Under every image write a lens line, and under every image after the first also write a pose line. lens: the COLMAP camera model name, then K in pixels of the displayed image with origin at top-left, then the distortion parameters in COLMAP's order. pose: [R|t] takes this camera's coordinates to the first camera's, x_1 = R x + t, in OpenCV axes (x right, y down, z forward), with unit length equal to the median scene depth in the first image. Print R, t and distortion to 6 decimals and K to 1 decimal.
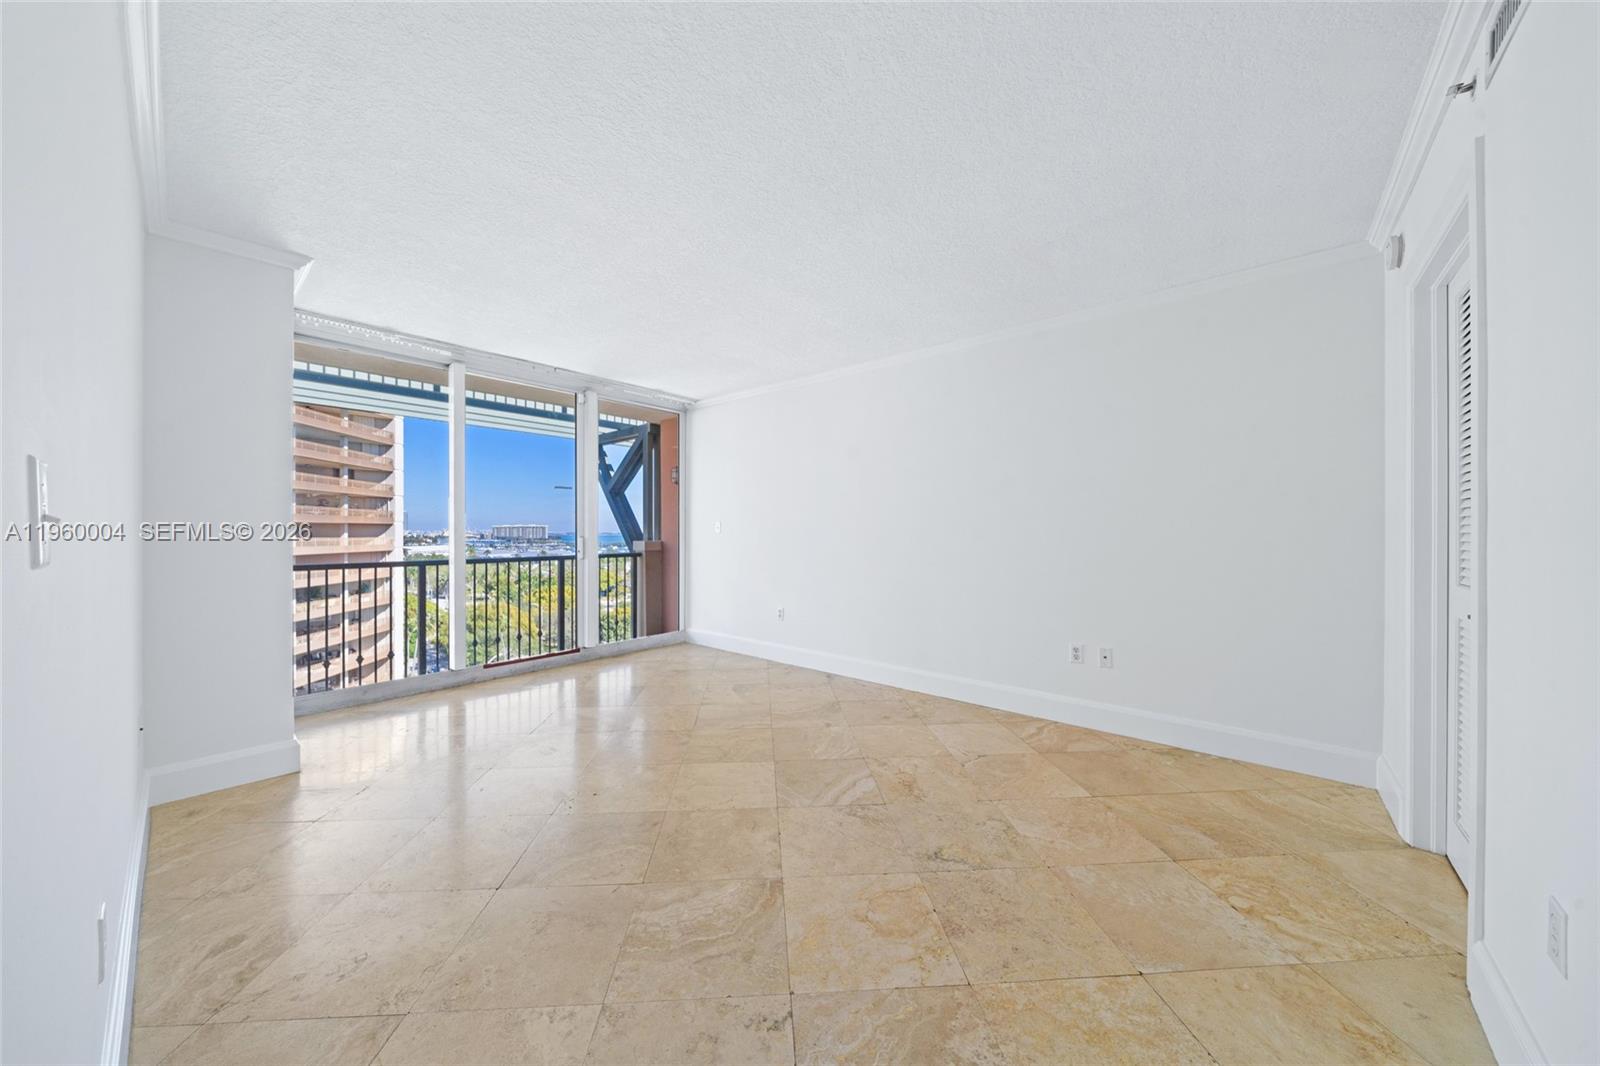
lens RADIAL K [[548.5, 0, 796.7], [0, 548.5, 533.6], [0, 0, 1]] dist [-0.001588, -0.000042]
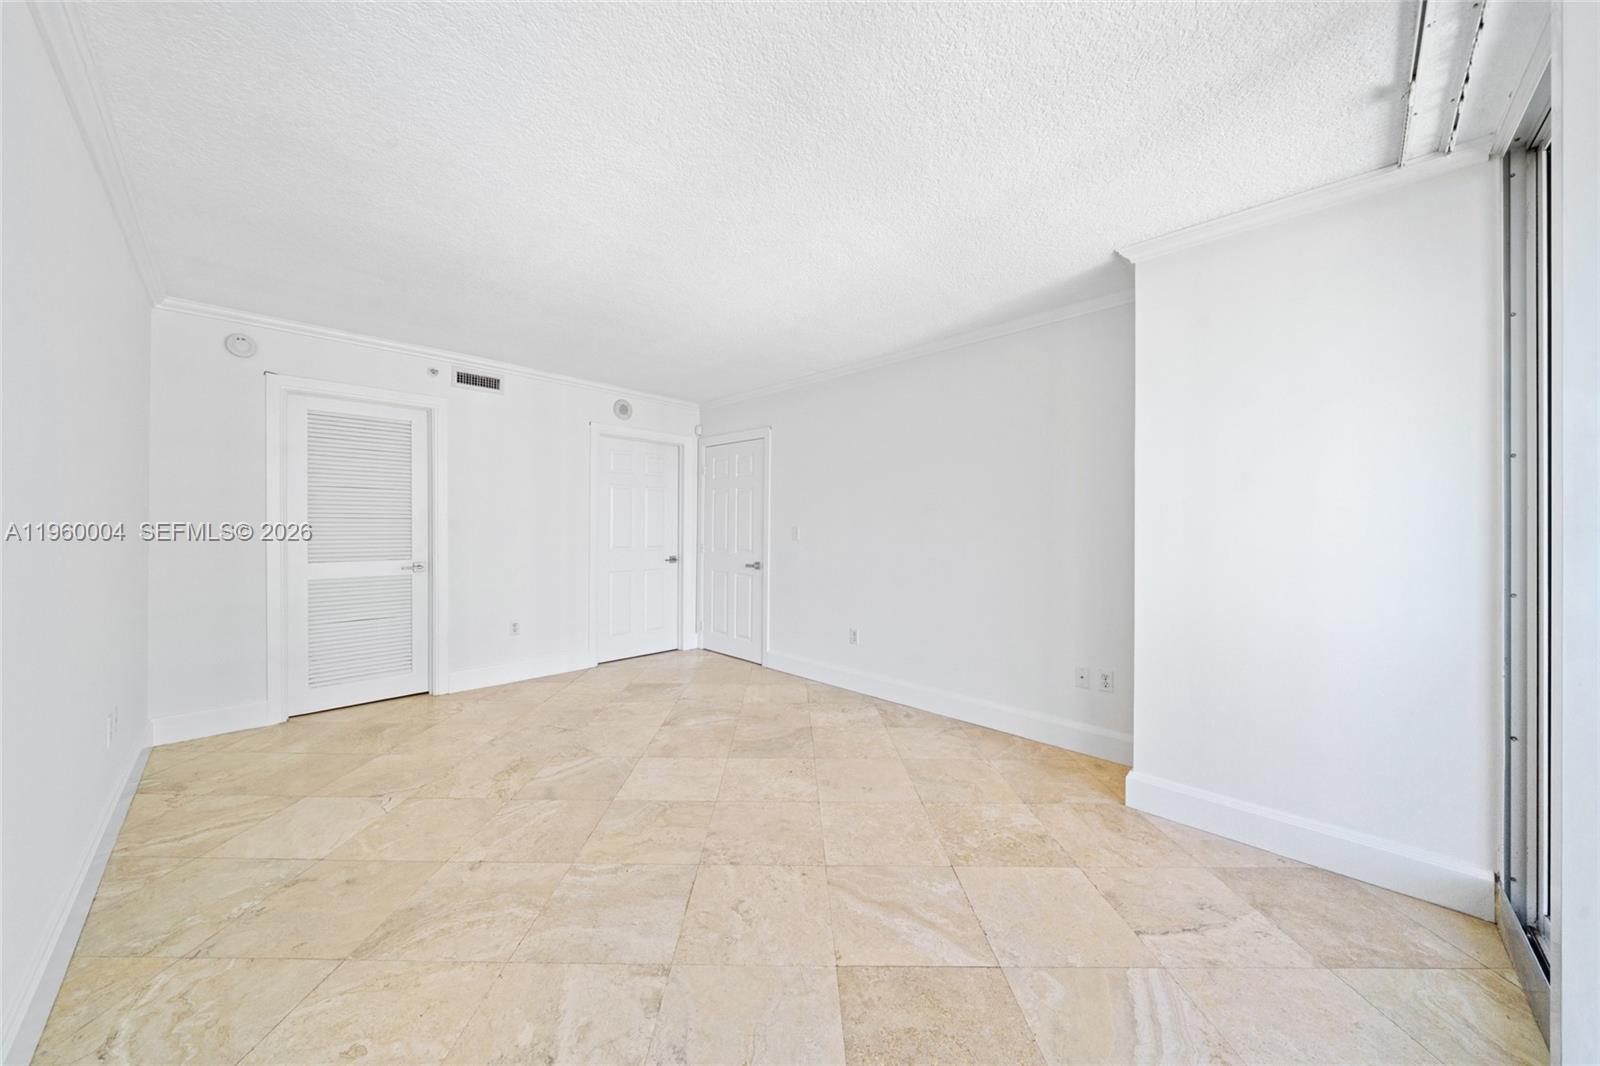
lens RADIAL K [[548.5, 0, 799.1], [0, 548.5, 530.2], [0, 0, 1]] dist [-0.001588, -0.000042]
pose [[-0.998627, -0.007678, 0.051822, -0.350827], [-0.007204, 0.999931, 0.009328, -0.030776], [-0.051890, 0.008942, -0.998613, 1.700459]]
